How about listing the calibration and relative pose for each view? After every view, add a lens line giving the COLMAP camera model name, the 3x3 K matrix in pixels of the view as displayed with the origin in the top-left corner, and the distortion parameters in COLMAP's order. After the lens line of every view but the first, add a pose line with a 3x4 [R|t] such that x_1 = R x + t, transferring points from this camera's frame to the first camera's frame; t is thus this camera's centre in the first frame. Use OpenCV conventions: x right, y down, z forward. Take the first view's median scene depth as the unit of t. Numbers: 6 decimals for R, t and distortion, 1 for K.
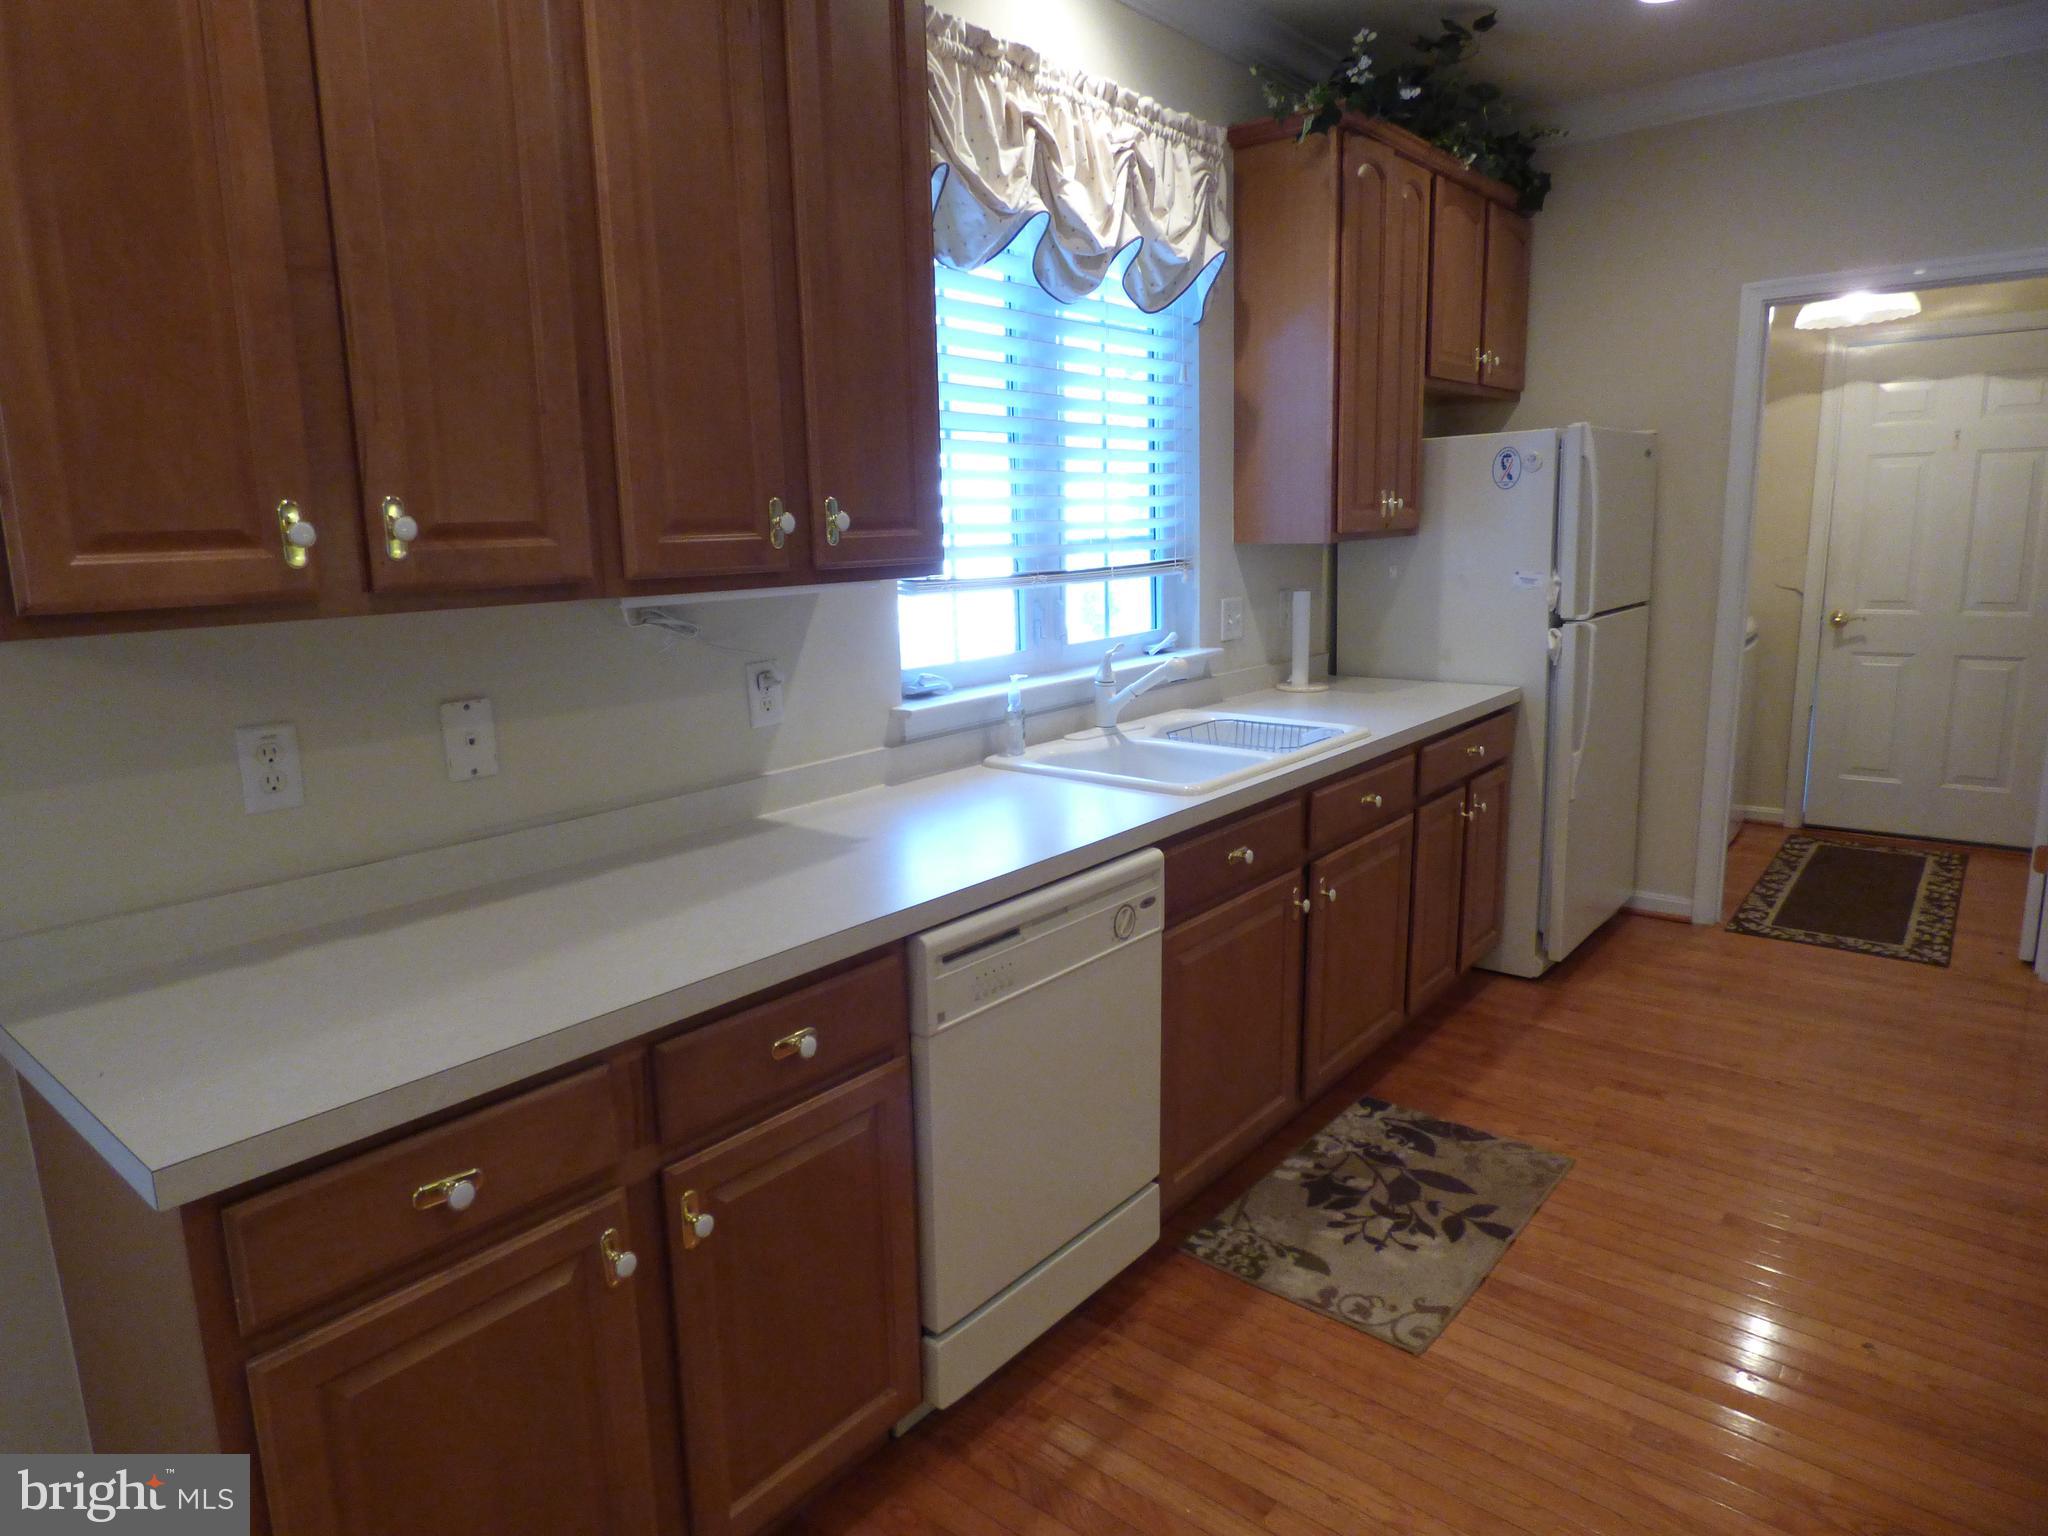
lens RADIAL K [[1247.4, 0, 1003.2], [0, 1247.4, 773.7], [0, 0, 1]] dist [0.001938, -0.007691]
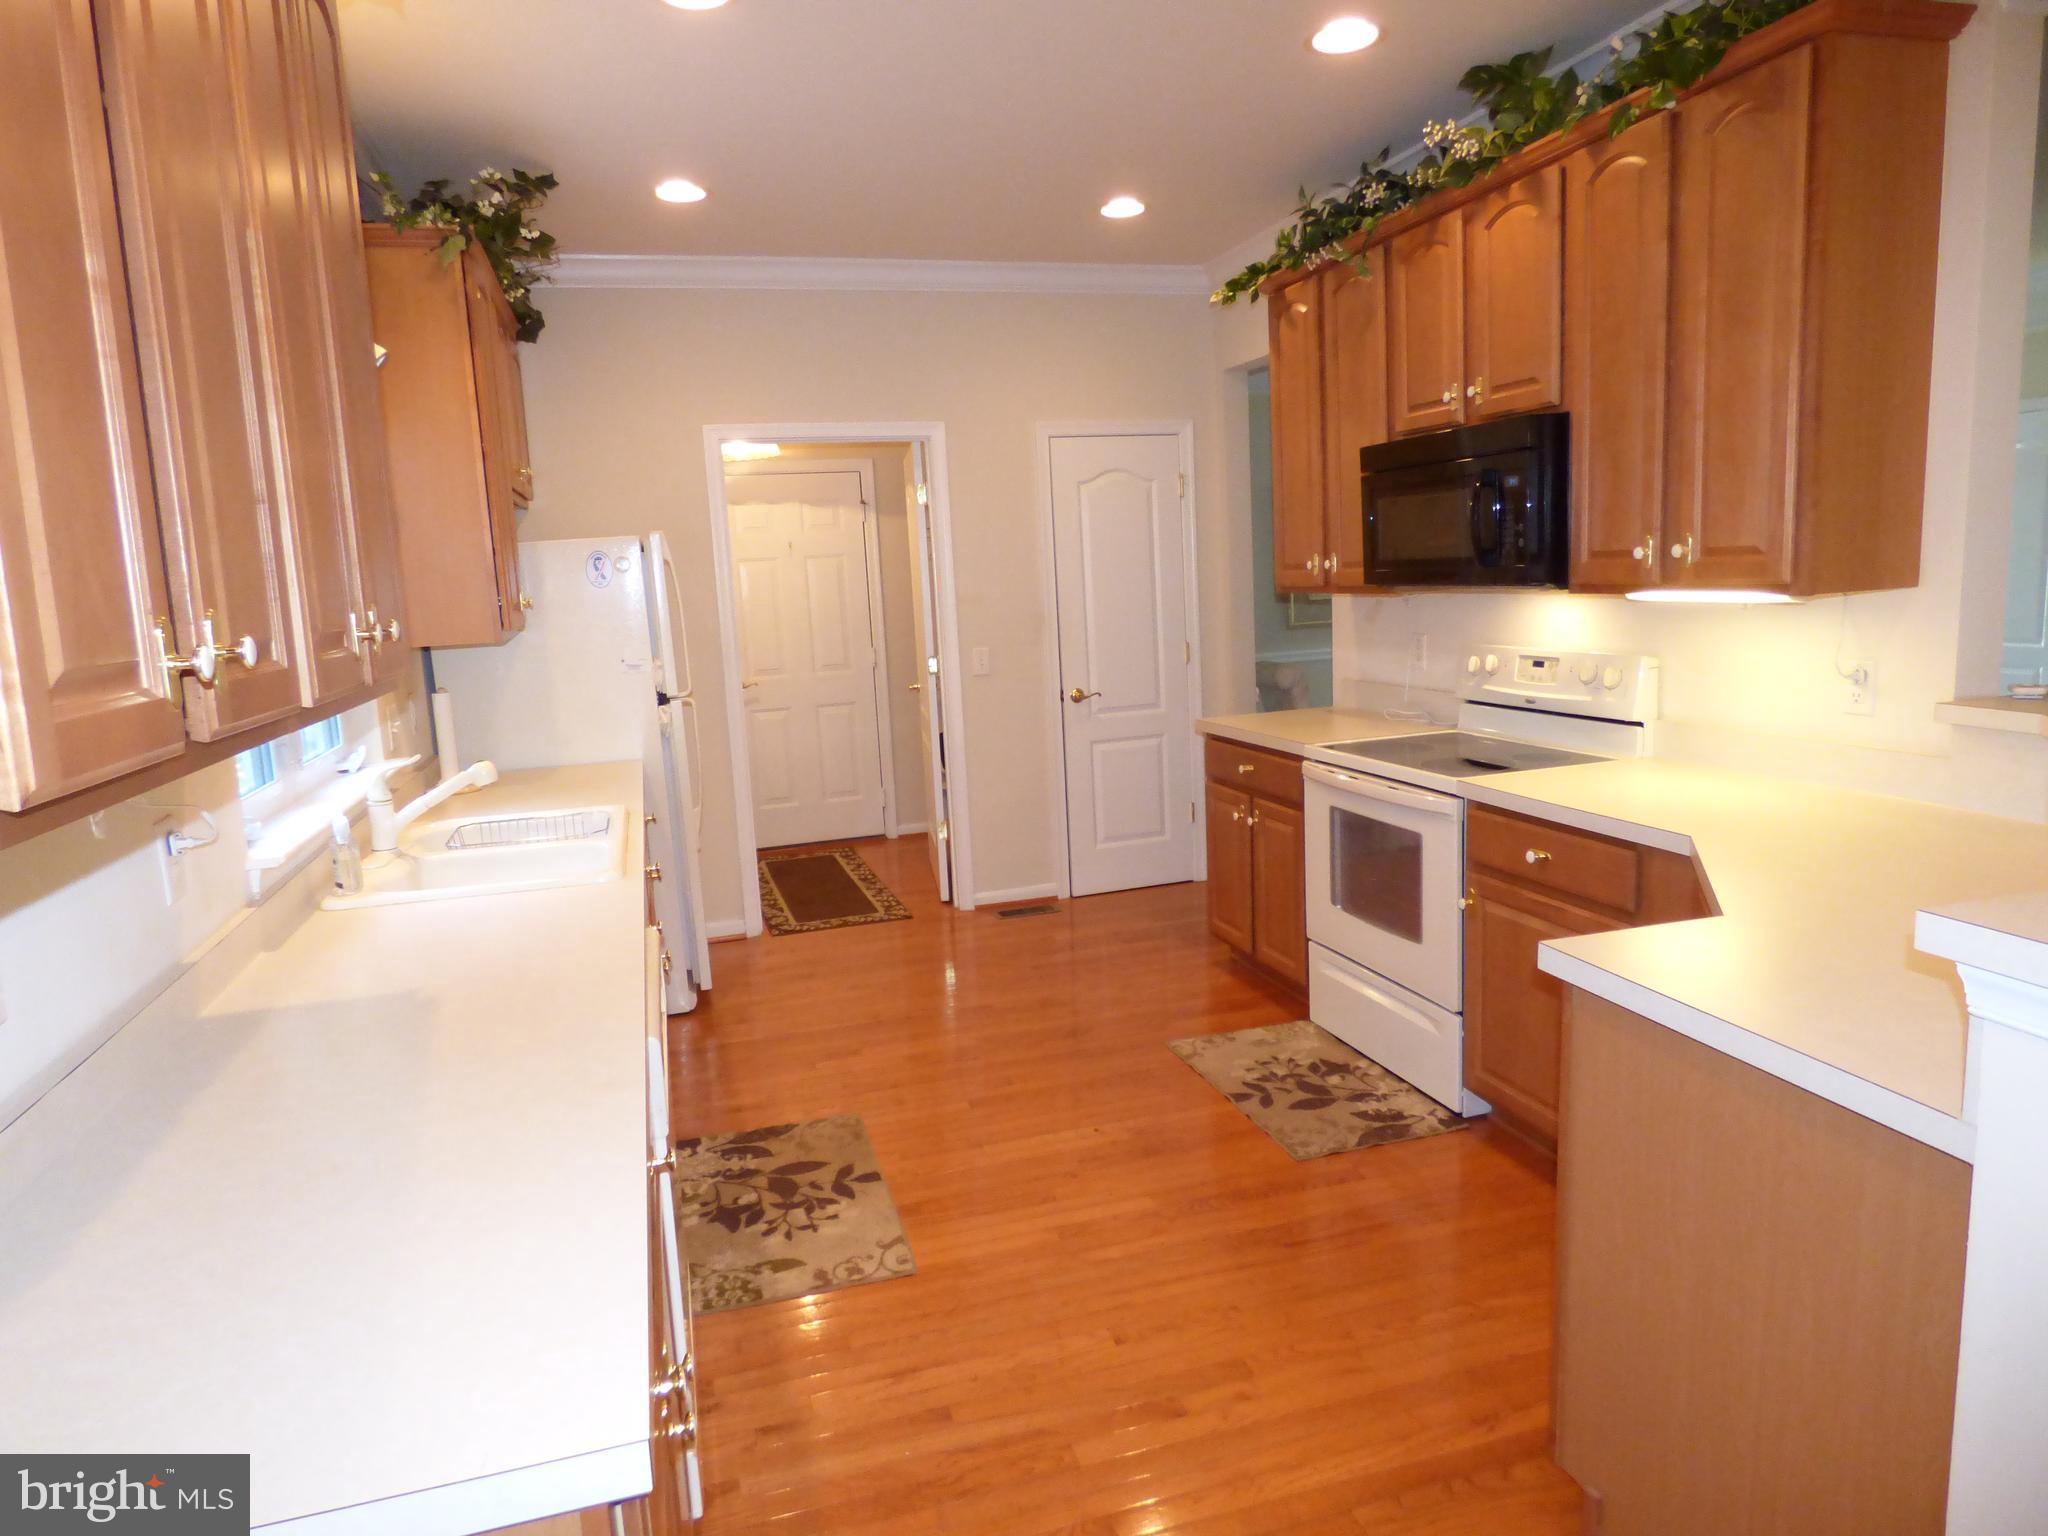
lens RADIAL K [[1247.4, 0, 1023.1], [0, 1247.4, 776.9], [0, 0, 1]] dist [0.001938, -0.007691]
pose [[0.548313, -0.138125, 0.824788, -0.466276], [0.201687, 0.978994, 0.029869, -0.026523], [-0.811588, 0.149971, 0.564653, 0.115772]]
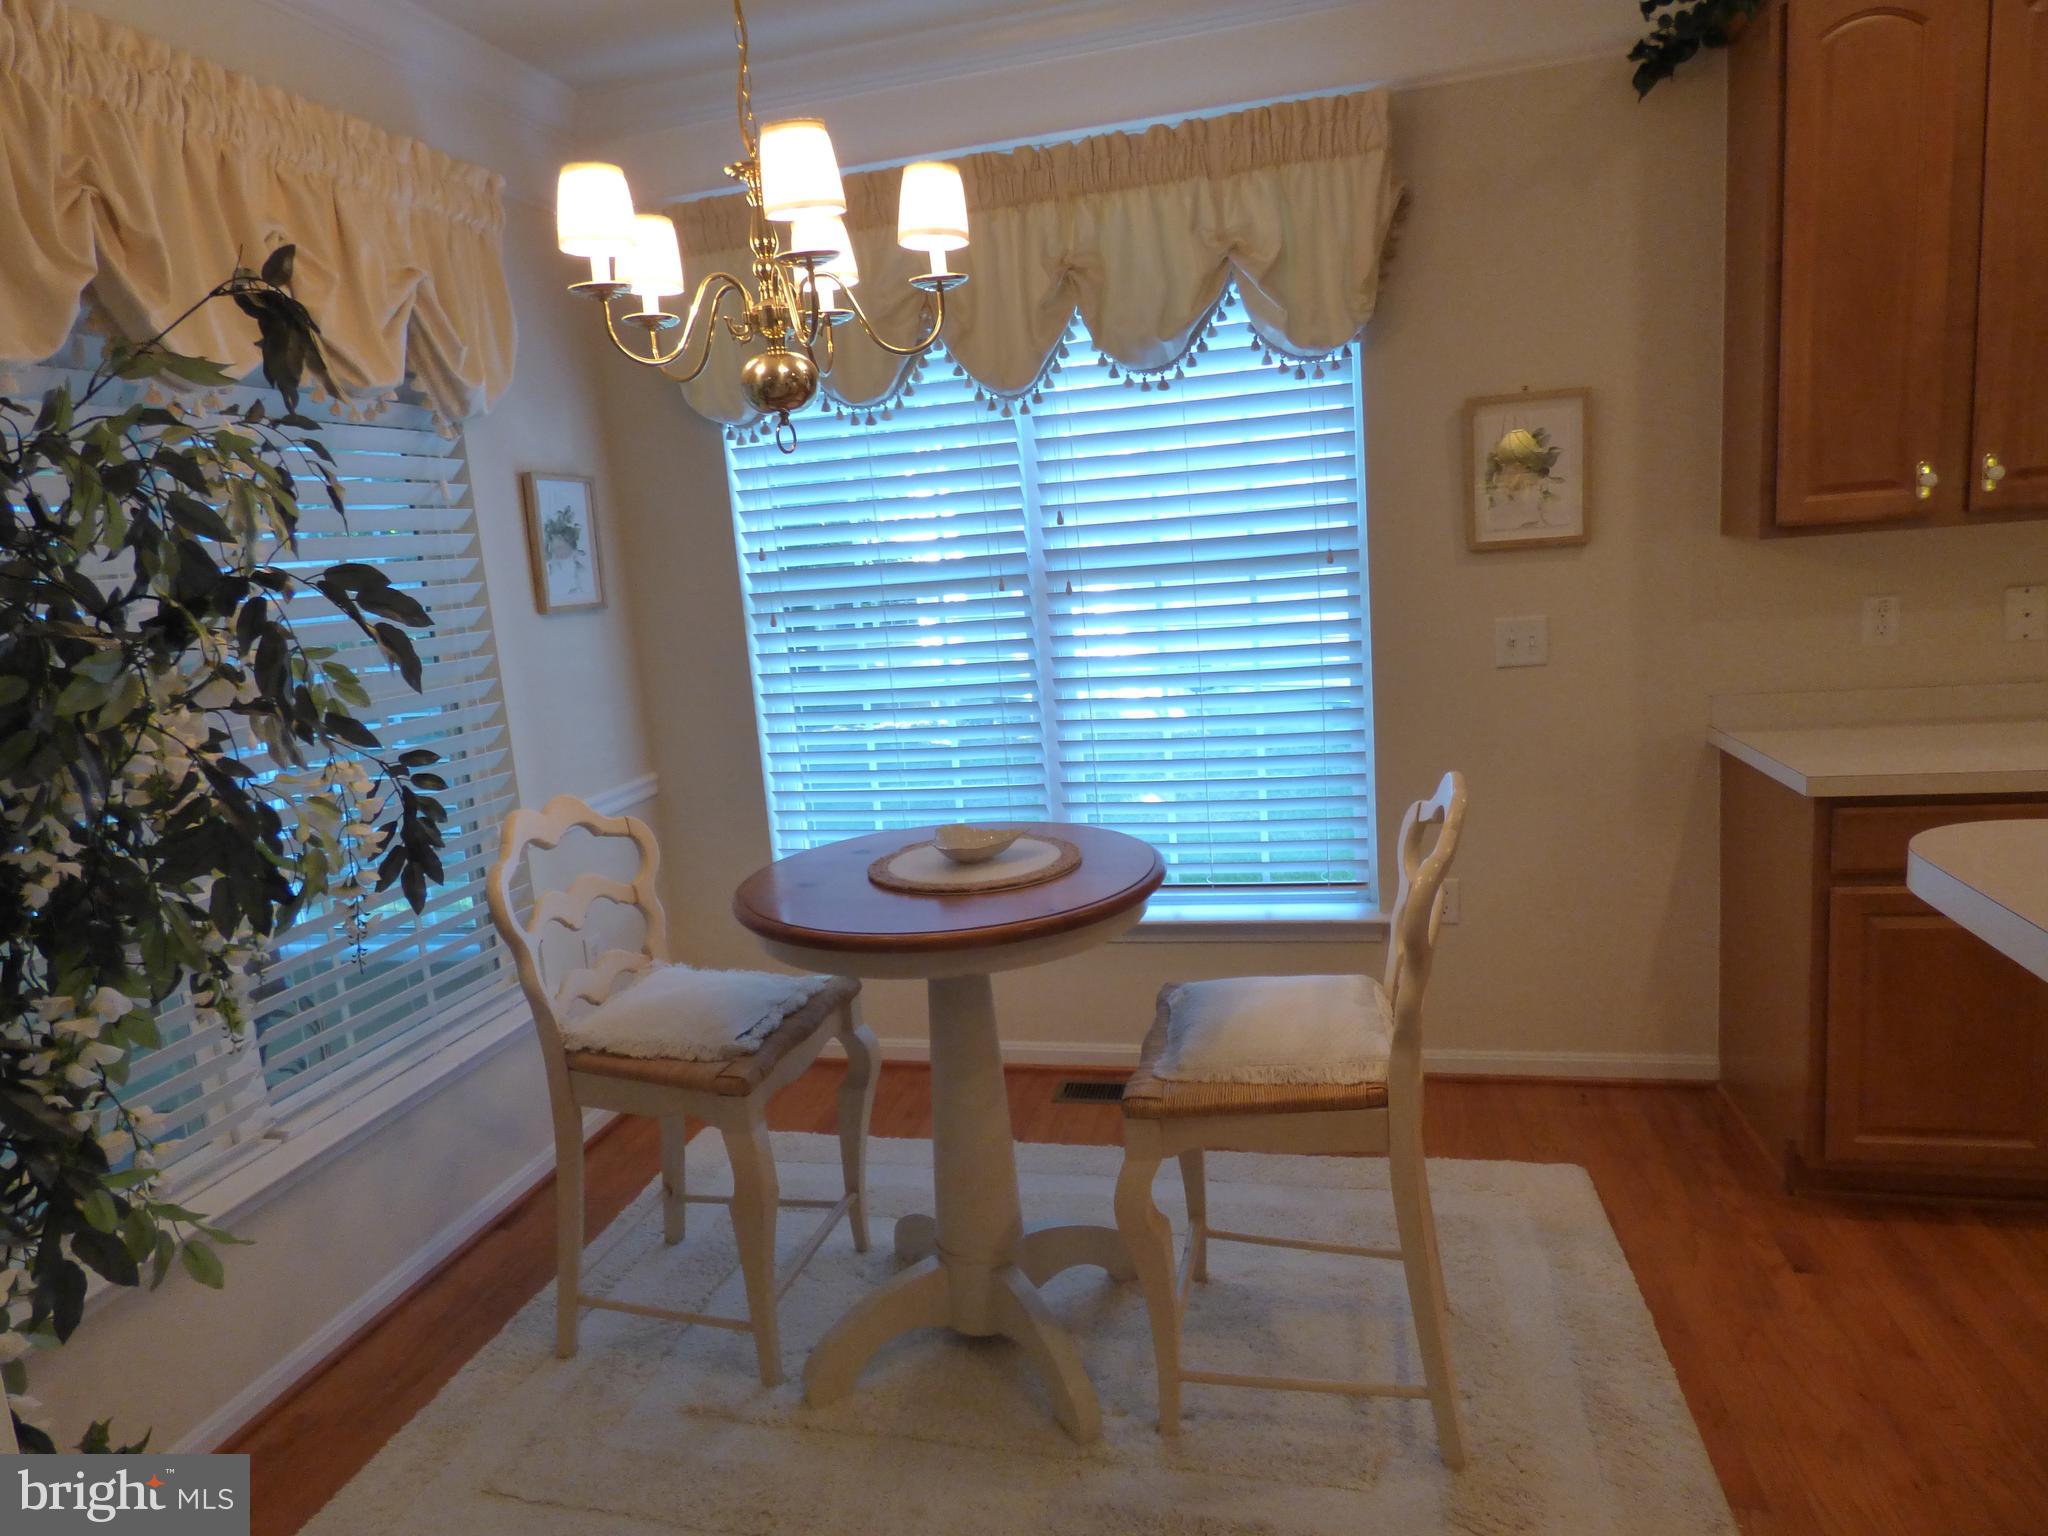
lens RADIAL K [[1247.4, 0, 982.3], [0, 1247.4, 738.1], [0, 0, 1]] dist [0.001938, -0.007691]
pose [[0.427521, 0.124077, -0.895450, 0.259752], [-0.112747, 0.990120, 0.083365, 0.092770], [0.896947, 0.065319, 0.437286, -0.504432]]
